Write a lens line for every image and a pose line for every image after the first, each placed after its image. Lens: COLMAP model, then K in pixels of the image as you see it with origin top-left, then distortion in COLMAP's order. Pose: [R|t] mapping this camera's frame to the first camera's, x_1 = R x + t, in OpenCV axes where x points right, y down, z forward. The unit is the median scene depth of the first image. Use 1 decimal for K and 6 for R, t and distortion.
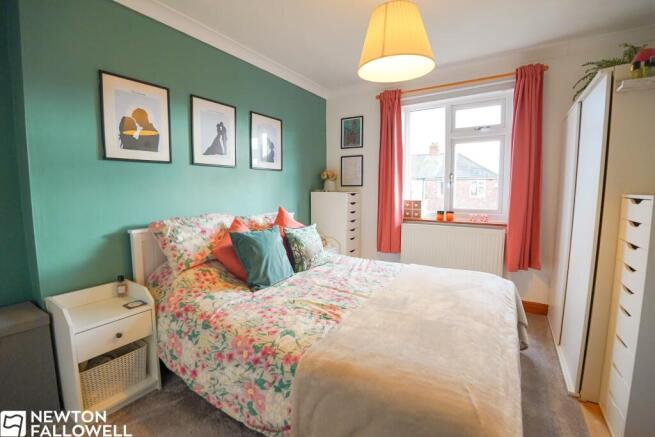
lens RADIAL K [[287.4, 0, 327.5], [0, 287.4, 218.5], [0, 0, 1]] dist [-0.062063, 0.000163]
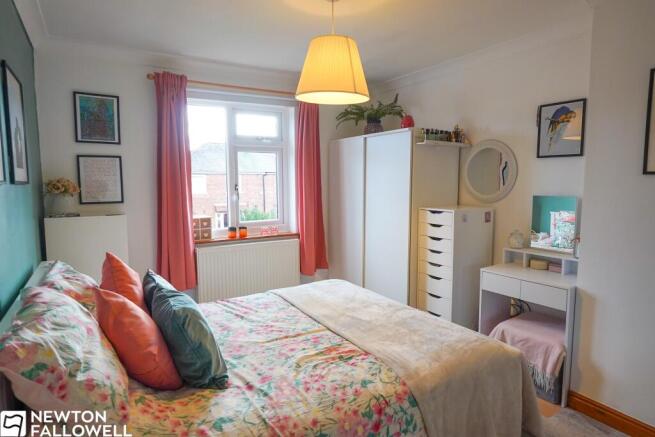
lens RADIAL K [[376.8, 0, 327.5], [0, 376.8, 218.5], [0, 0, 1]] dist [-0.004910, -0.000605]
pose [[0.424772, -0.088473, 0.900967, -0.819186], [0.095954, 0.994007, 0.052370, -0.136171], [-0.900201, 0.064206, 0.430716, 0.359754]]
